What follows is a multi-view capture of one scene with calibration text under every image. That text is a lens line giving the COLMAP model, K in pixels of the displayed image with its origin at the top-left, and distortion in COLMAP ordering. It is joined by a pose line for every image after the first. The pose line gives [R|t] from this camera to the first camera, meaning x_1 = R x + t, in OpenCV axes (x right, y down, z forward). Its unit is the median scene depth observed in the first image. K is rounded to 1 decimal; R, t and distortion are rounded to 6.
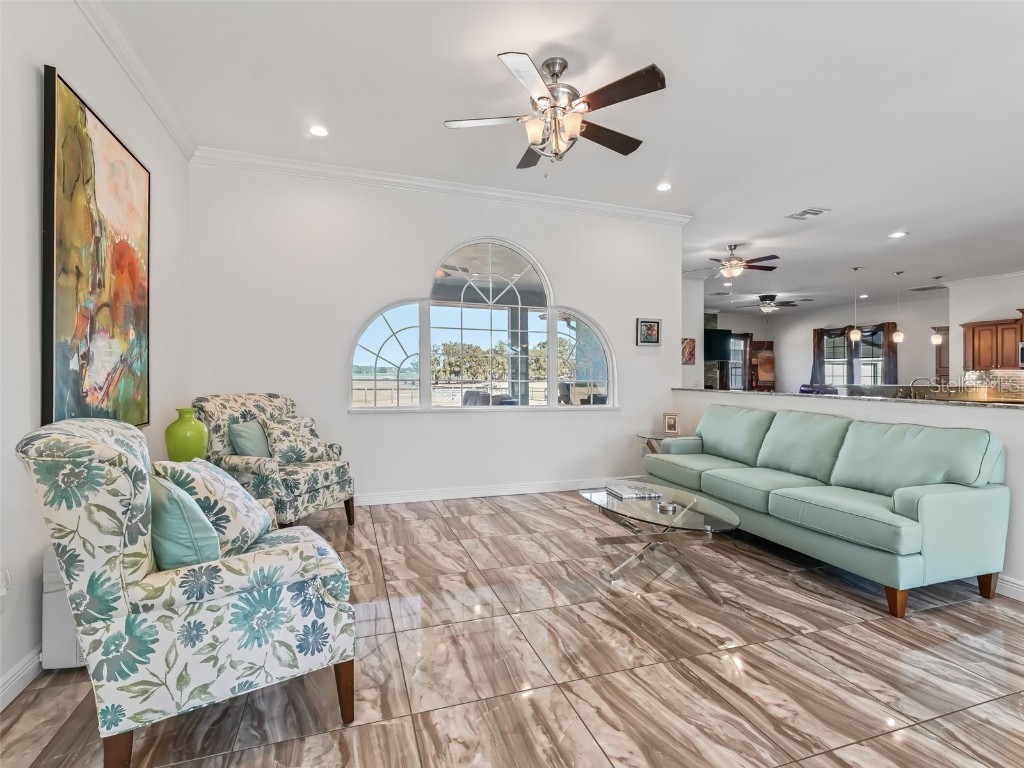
lens RADIAL K [[468.7, 0, 512.0], [0, 468.7, 384.0], [0, 0, 1]] dist [0.002447, 0.000306]
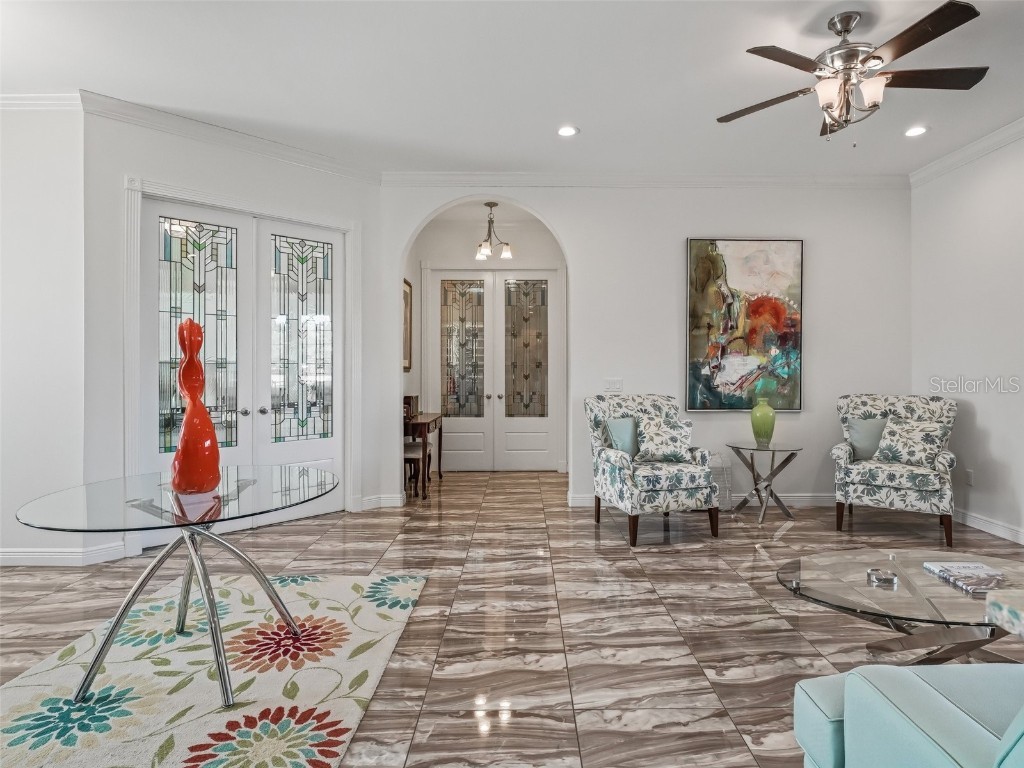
lens RADIAL K [[519.8, 0, 512.0], [0, 519.8, 384.0], [0, 0, 1]] dist [0.000109, 0.000169]
pose [[-0.308476, 0.013904, -0.951130, 1.439019], [-0.021979, 0.999522, 0.021740, -0.017307], [0.950978, 0.027611, -0.308023, 0.869549]]
